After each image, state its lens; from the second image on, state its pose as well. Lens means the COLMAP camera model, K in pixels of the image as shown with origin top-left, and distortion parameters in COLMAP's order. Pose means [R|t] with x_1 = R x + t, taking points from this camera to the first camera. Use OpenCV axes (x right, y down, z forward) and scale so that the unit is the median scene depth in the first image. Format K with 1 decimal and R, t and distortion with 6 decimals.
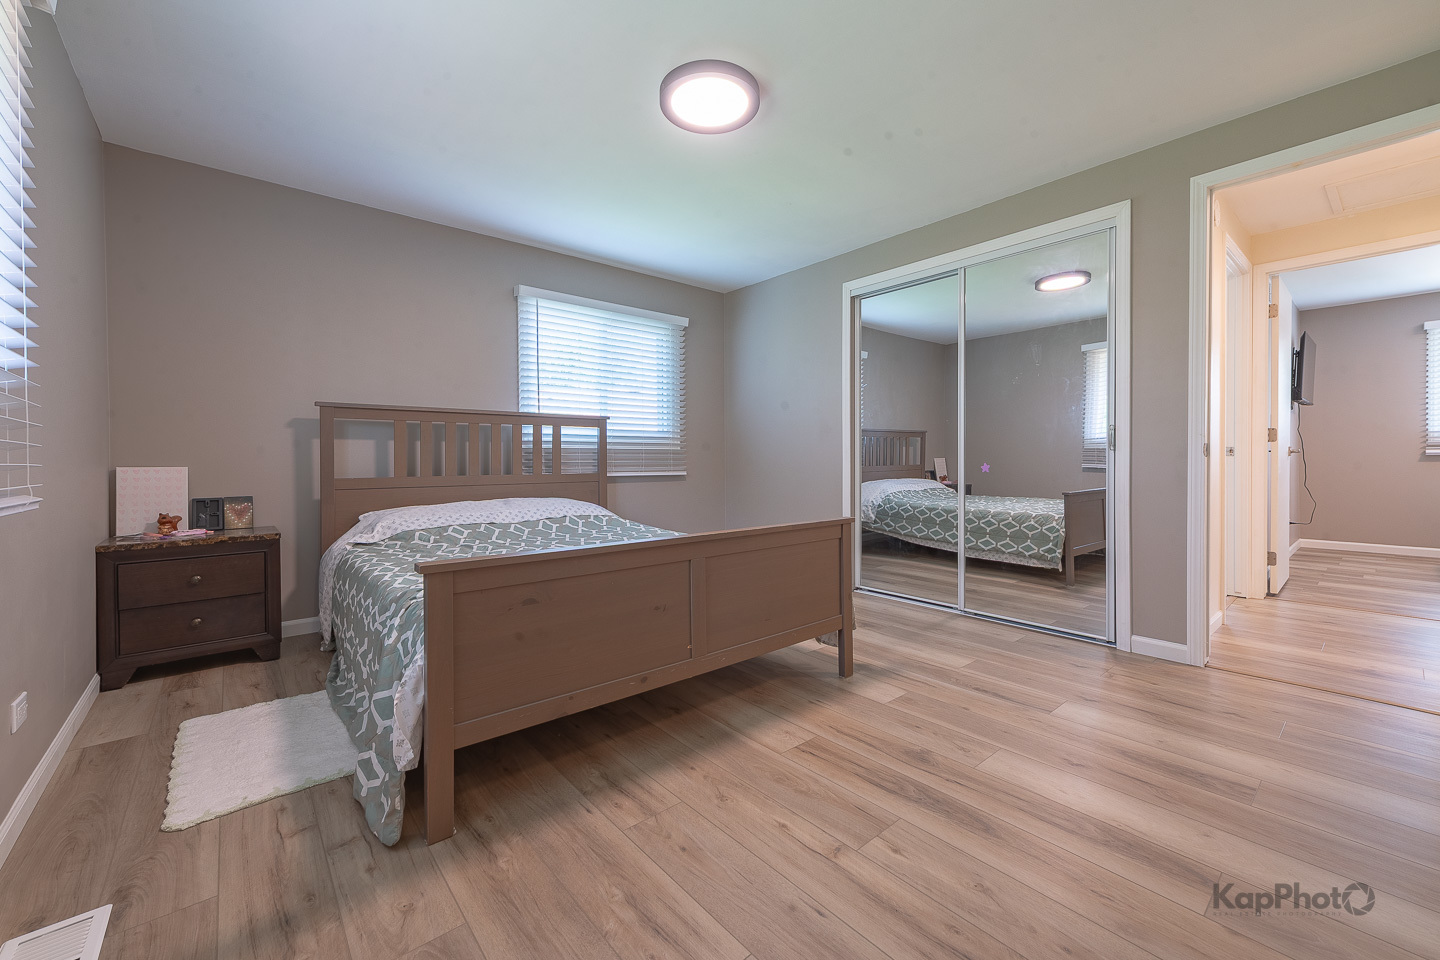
lens RADIAL K [[575.9, 0, 727.1], [0, 575.9, 467.2], [0, 0, 1]] dist [0.011520, -0.003431]
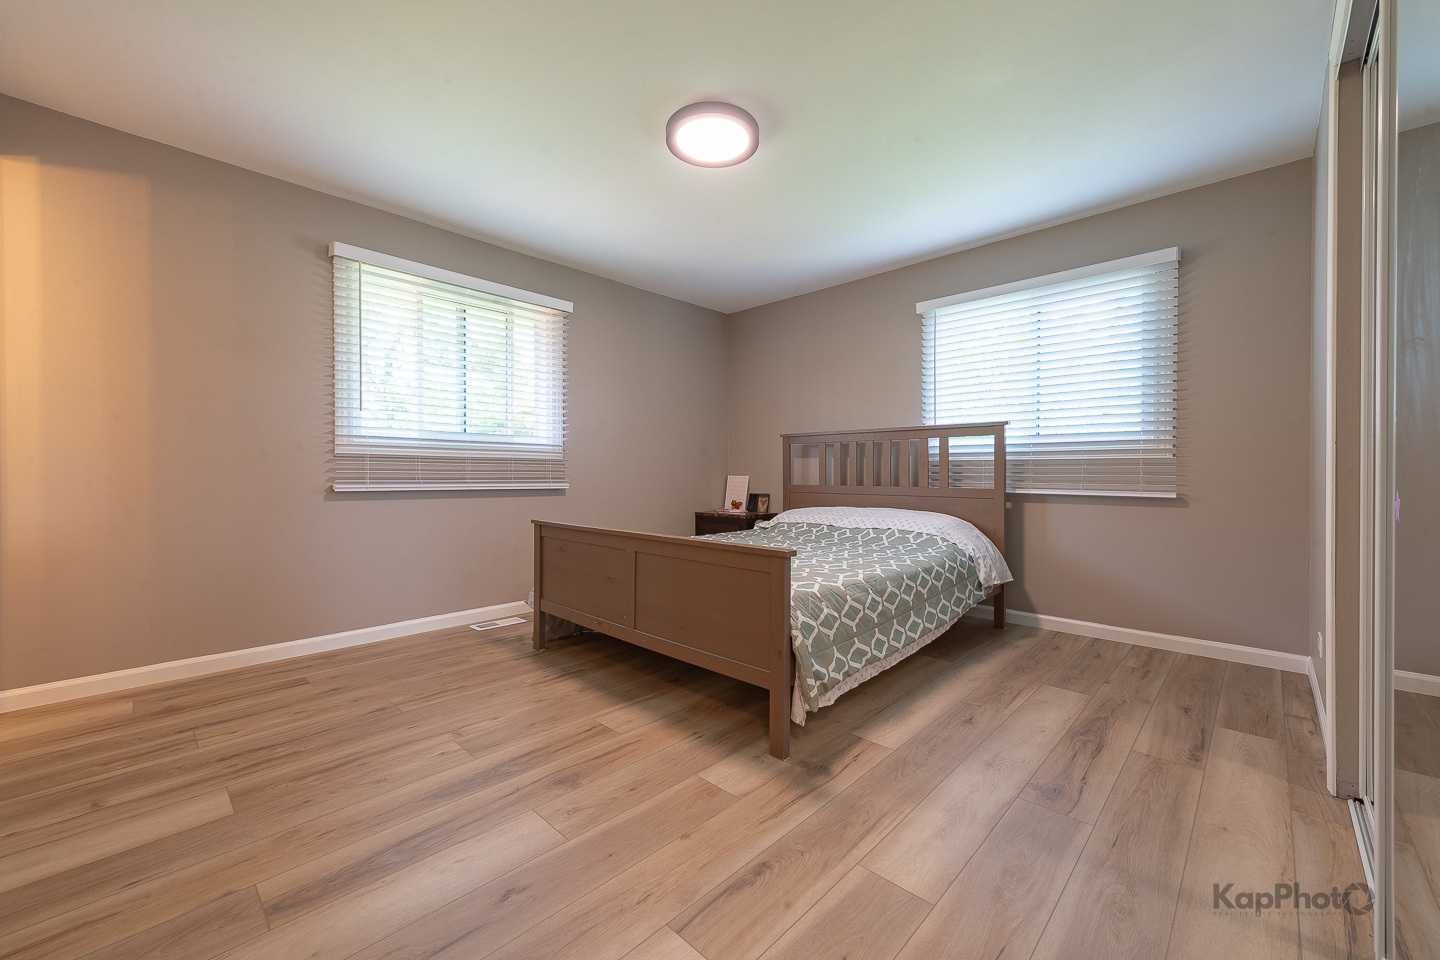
lens RADIAL K [[575.9, 0, 726.5], [0, 575.9, 476.2], [0, 0, 1]] dist [0.011520, -0.003431]
pose [[0.086808, 0.010427, -0.996170, 1.060814], [-0.017686, 0.999804, 0.008923, -0.015980], [0.996068, 0.016843, 0.086976, 0.950293]]
